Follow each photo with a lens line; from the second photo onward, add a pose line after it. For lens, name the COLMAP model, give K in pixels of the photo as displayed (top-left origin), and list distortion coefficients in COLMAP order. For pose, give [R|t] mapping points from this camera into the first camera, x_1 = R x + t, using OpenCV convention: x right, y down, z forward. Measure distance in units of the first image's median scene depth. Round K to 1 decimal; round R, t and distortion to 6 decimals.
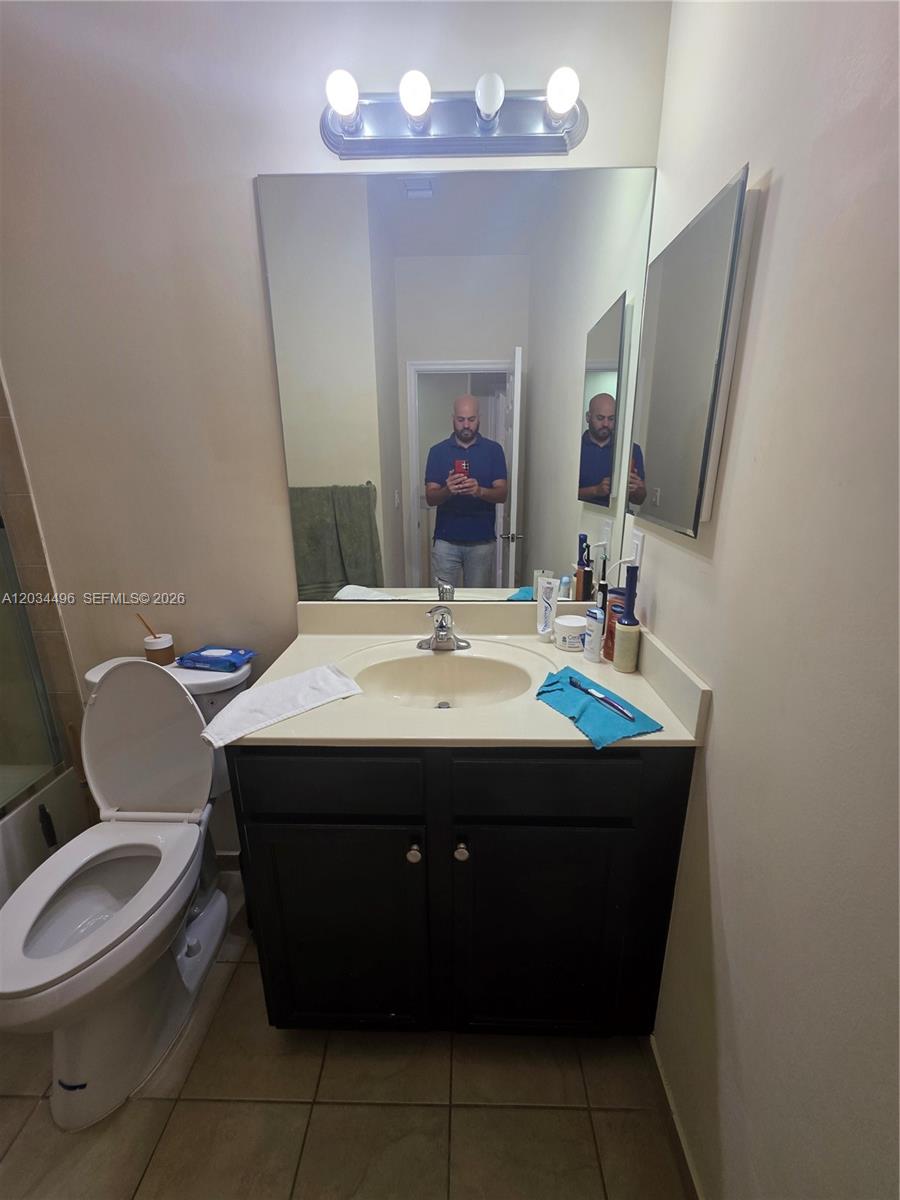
lens RADIAL K [[477.9, 0, 453.9], [0, 477.9, 599.6], [0, 0, 1]] dist [0.002837, -0.000407]
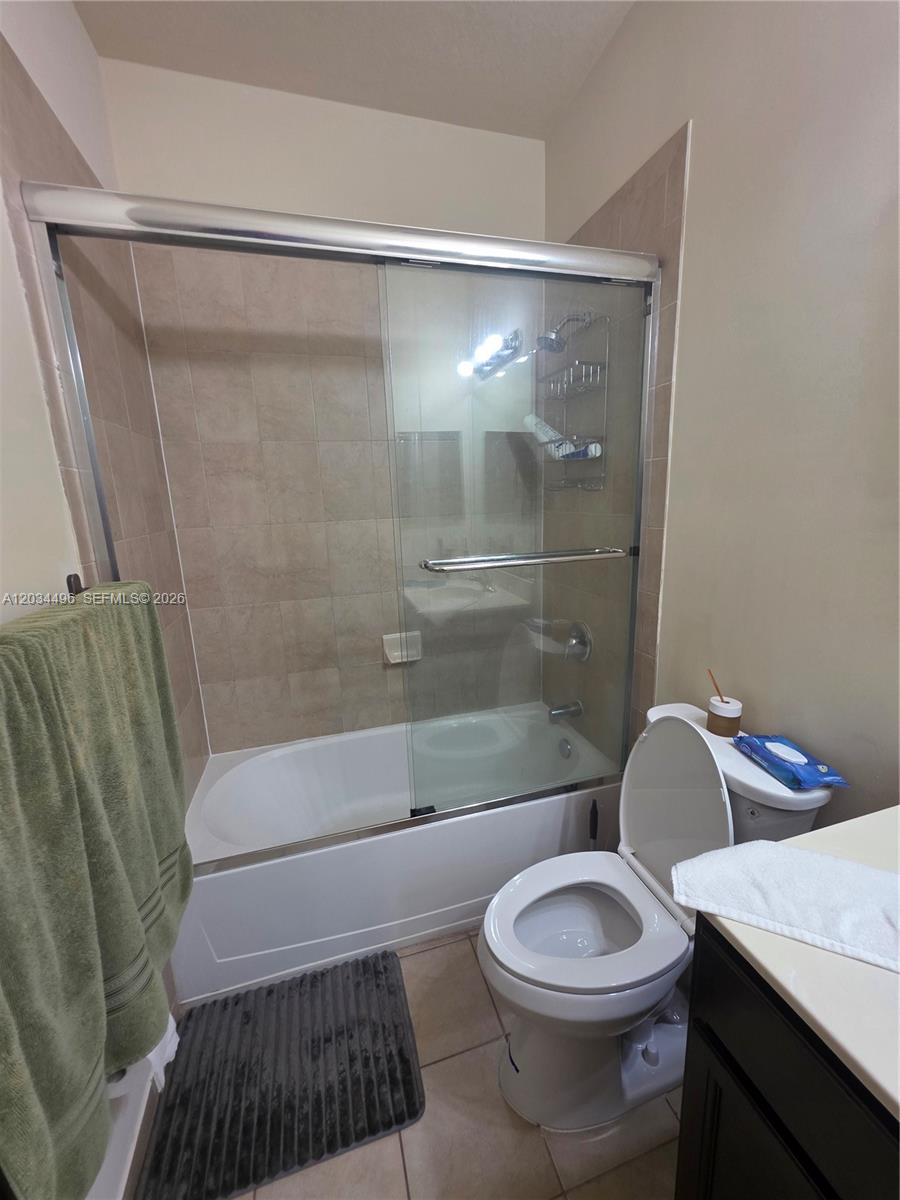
lens RADIAL K [[477.9, 0, 453.9], [0, 477.9, 599.6], [0, 0, 1]] dist [0.002837, -0.000407]
pose [[0.305445, 0.195032, -0.932022, -0.009133], [-0.233483, 0.964259, 0.125261, -0.095001], [0.923141, 0.179351, 0.340065, 0.245539]]
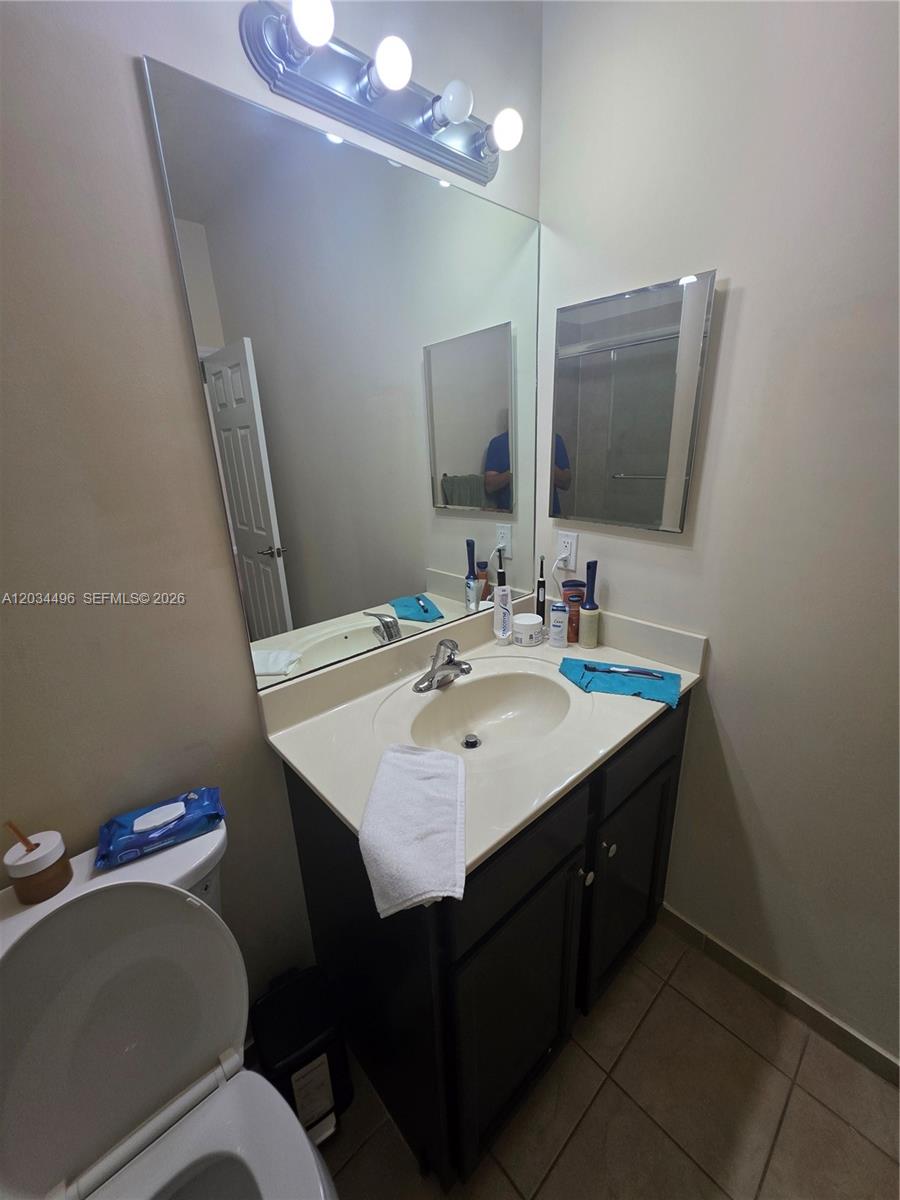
lens RADIAL K [[477.9, 0, 453.9], [0, 477.9, 599.6], [0, 0, 1]] dist [0.002837, -0.000407]
pose [[0.726631, -0.233239, 0.646226, -0.590730], [0.220665, 0.970004, 0.101978, -0.151985], [-0.650627, 0.068499, 0.756302, 0.271257]]
